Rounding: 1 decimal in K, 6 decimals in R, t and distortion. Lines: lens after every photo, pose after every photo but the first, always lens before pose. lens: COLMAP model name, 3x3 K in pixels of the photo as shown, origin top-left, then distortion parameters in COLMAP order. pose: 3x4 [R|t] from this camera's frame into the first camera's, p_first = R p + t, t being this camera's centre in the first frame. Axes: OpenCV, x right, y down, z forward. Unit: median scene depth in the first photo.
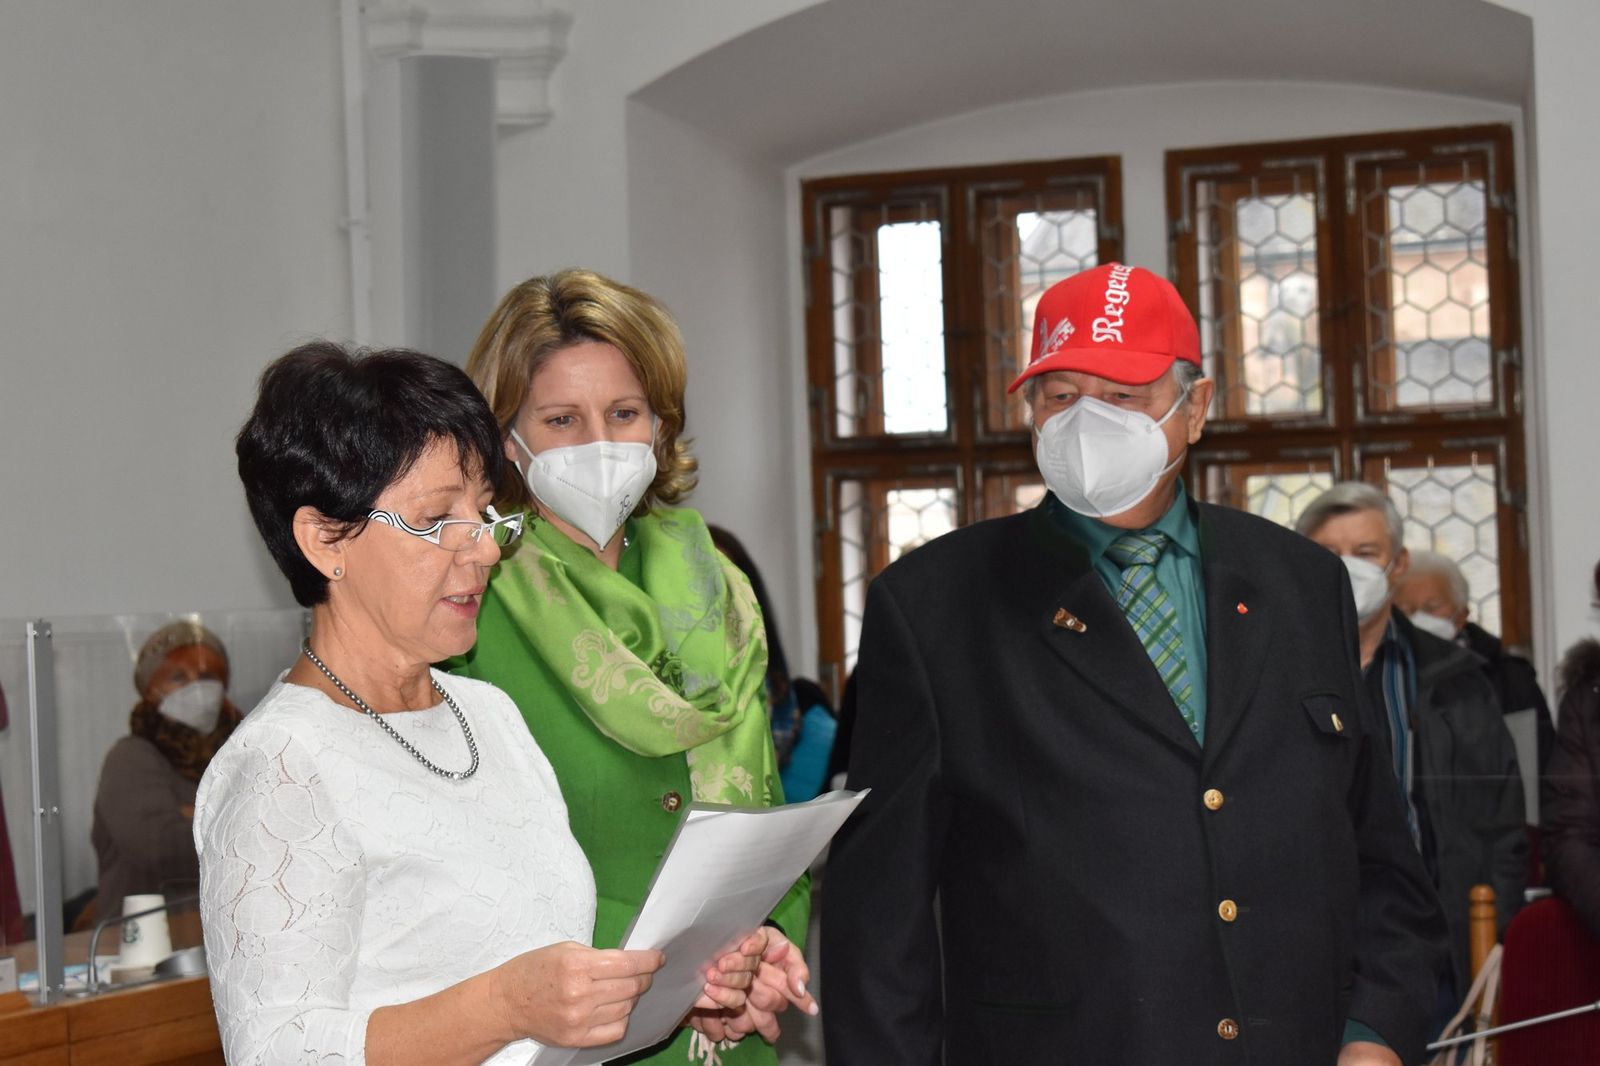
lens RADIAL K [[3735.5, 0, 800.0], [0, 3735.5, 533.0], [0, 0, 1]] dist [0.063381, 0.364115]
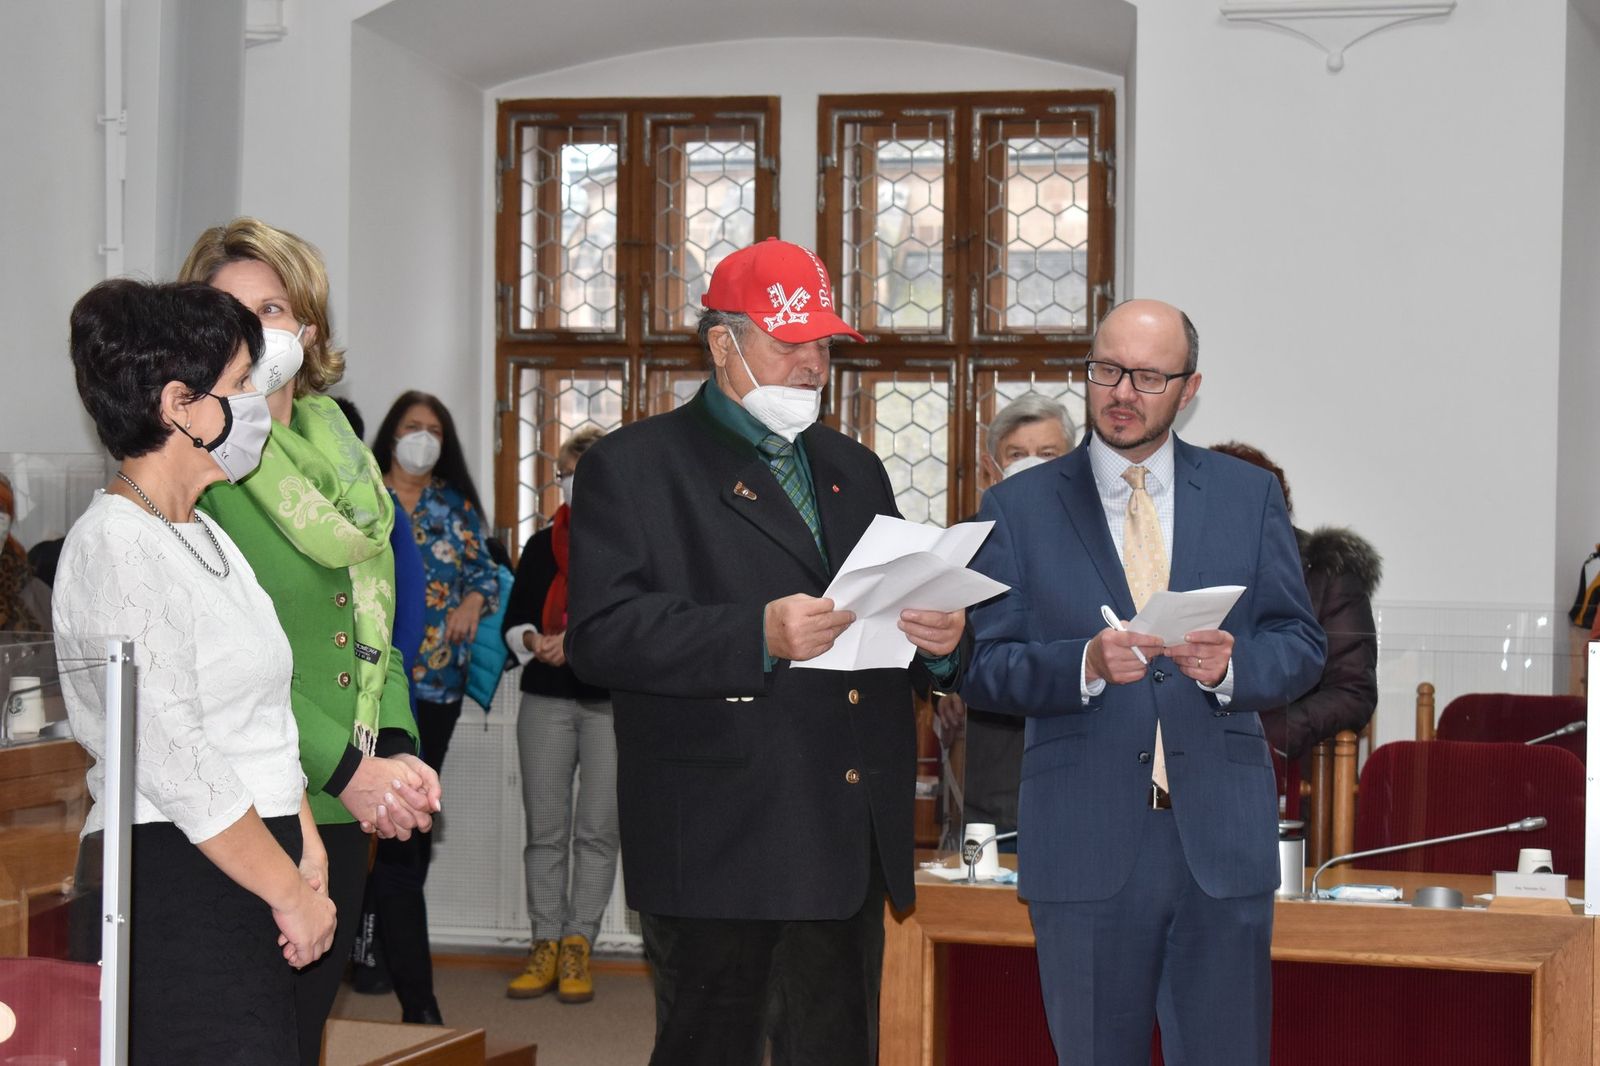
lens RADIAL K [[3735.5, 0, 800.0], [0, 3735.5, 533.0], [0, 0, 1]] dist [0.063381, 0.364115]
pose [[0.992538, 0.043376, 0.113962, -0.033389], [-0.046764, 0.998535, 0.027218, 0.001361], [-0.112614, -0.032345, 0.993112, -0.146458]]
